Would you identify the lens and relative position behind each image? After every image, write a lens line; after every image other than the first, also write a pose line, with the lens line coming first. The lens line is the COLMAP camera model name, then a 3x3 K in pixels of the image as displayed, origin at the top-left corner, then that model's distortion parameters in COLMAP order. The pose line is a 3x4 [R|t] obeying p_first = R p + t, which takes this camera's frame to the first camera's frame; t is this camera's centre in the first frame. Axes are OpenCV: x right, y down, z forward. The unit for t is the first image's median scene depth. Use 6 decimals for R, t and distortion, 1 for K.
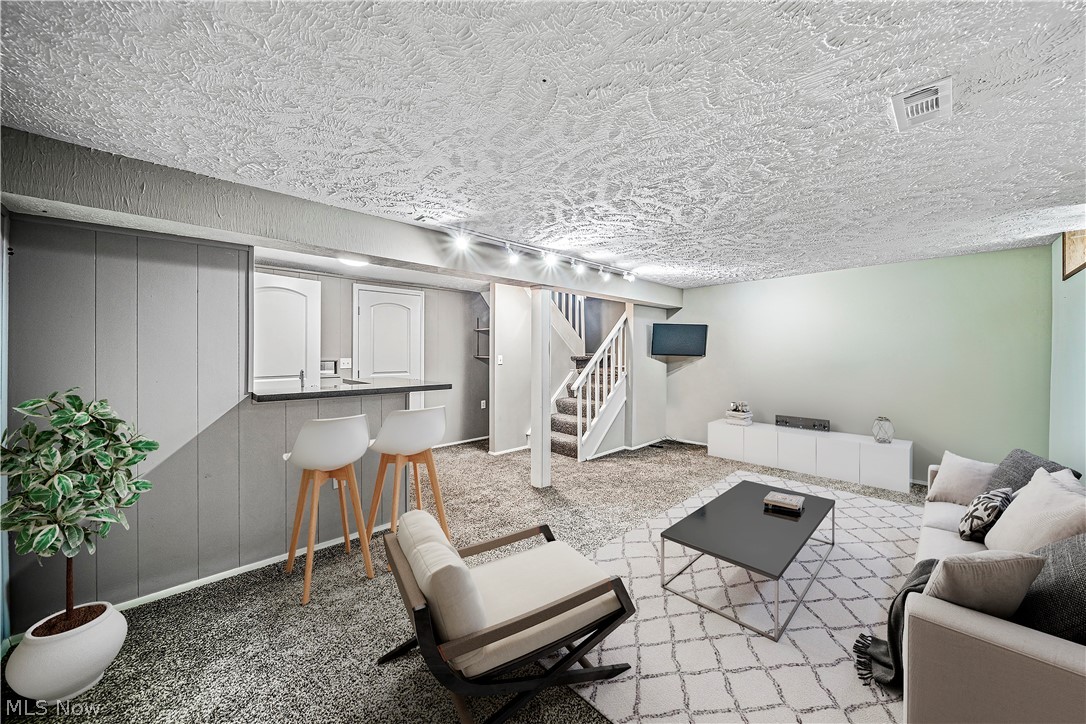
lens RADIAL K [[380.4, 0, 546.3], [0, 380.4, 358.8], [0, 0, 1]] dist [-0.000138, -0.000181]
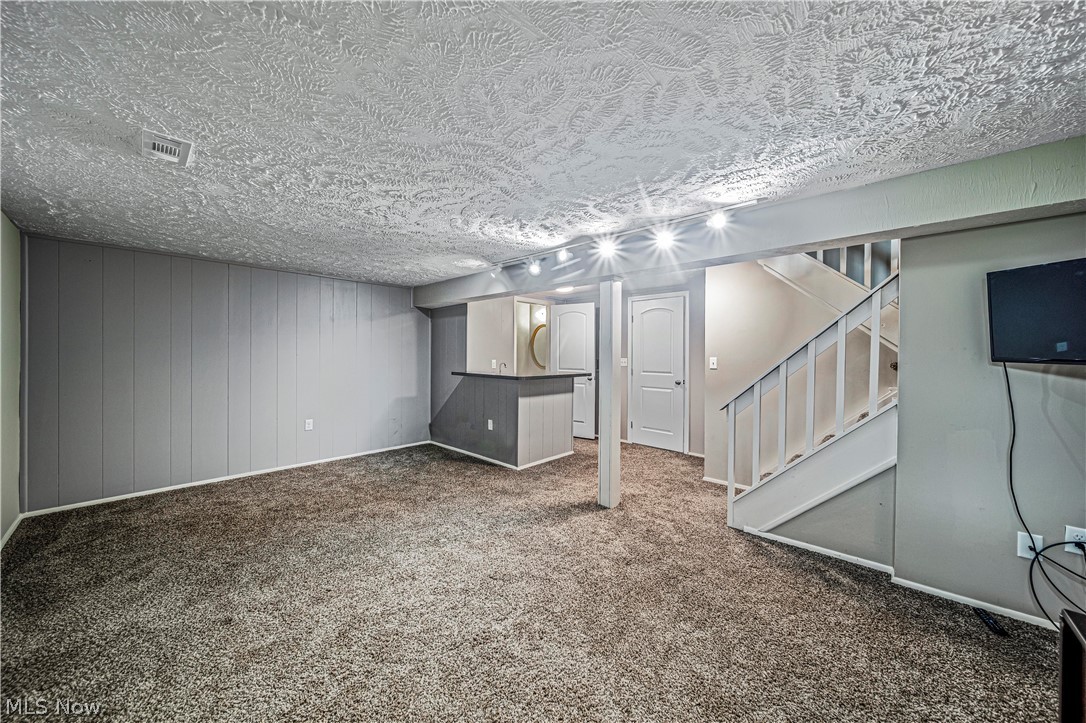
lens RADIAL K [[380.4, 0, 546.3], [0, 380.4, 358.3], [0, 0, 1]] dist [-0.000138, -0.000181]
pose [[0.071418, 0.015866, -0.997320, 1.109508], [-0.024002, 0.999611, 0.014183, -0.017179], [0.997158, 0.022925, 0.071771, 1.032135]]
